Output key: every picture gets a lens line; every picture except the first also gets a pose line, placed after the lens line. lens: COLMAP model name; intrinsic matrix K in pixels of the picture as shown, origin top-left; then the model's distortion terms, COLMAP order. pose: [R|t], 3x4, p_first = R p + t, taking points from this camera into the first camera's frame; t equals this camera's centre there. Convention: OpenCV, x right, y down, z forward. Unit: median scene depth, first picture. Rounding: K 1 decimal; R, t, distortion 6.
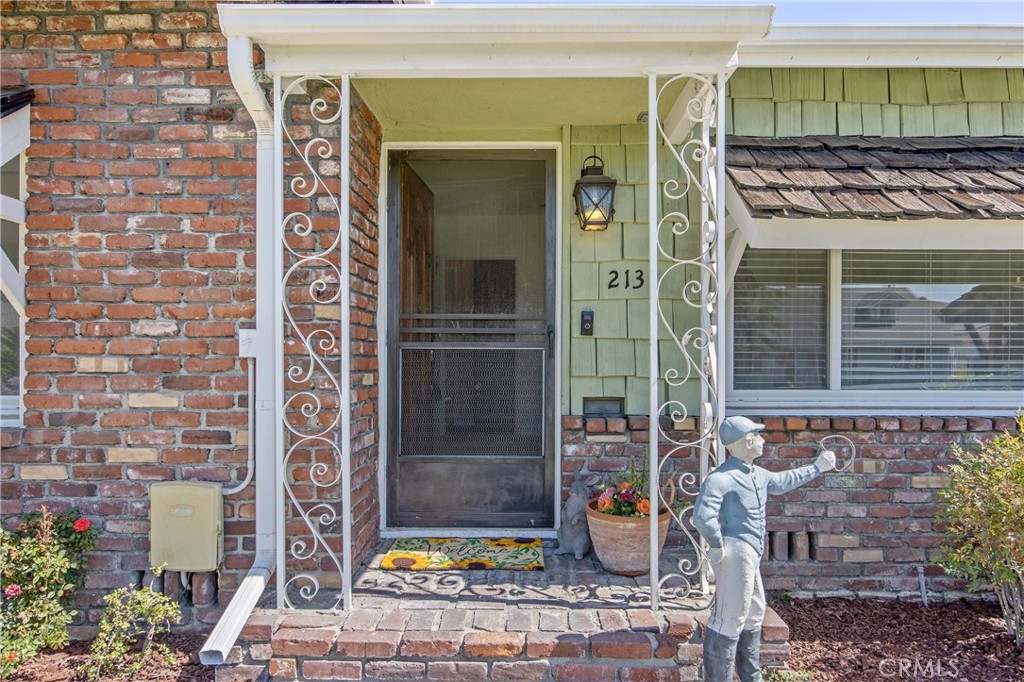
lens RADIAL K [[692.2, 0, 513.2], [0, 692.2, 354.1], [0, 0, 1]] dist [-0.000375, -0.000983]
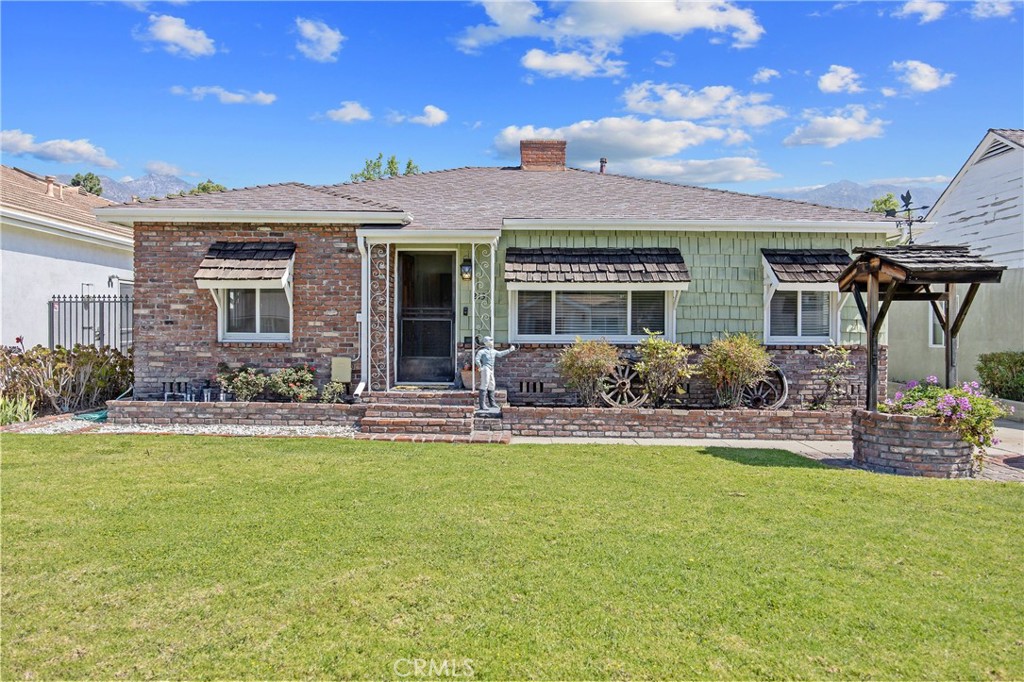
lens RADIAL K [[750.6, 0, 512.0], [0, 750.6, 341.0], [0, 0, 1]] dist [-0.007237, -0.001278]
pose [[0.999989, 0.004358, 0.001729, 0.369250], [-0.004379, 0.999918, 0.012059, 0.051690], [-0.001677, -0.012066, 0.999926, -2.701676]]
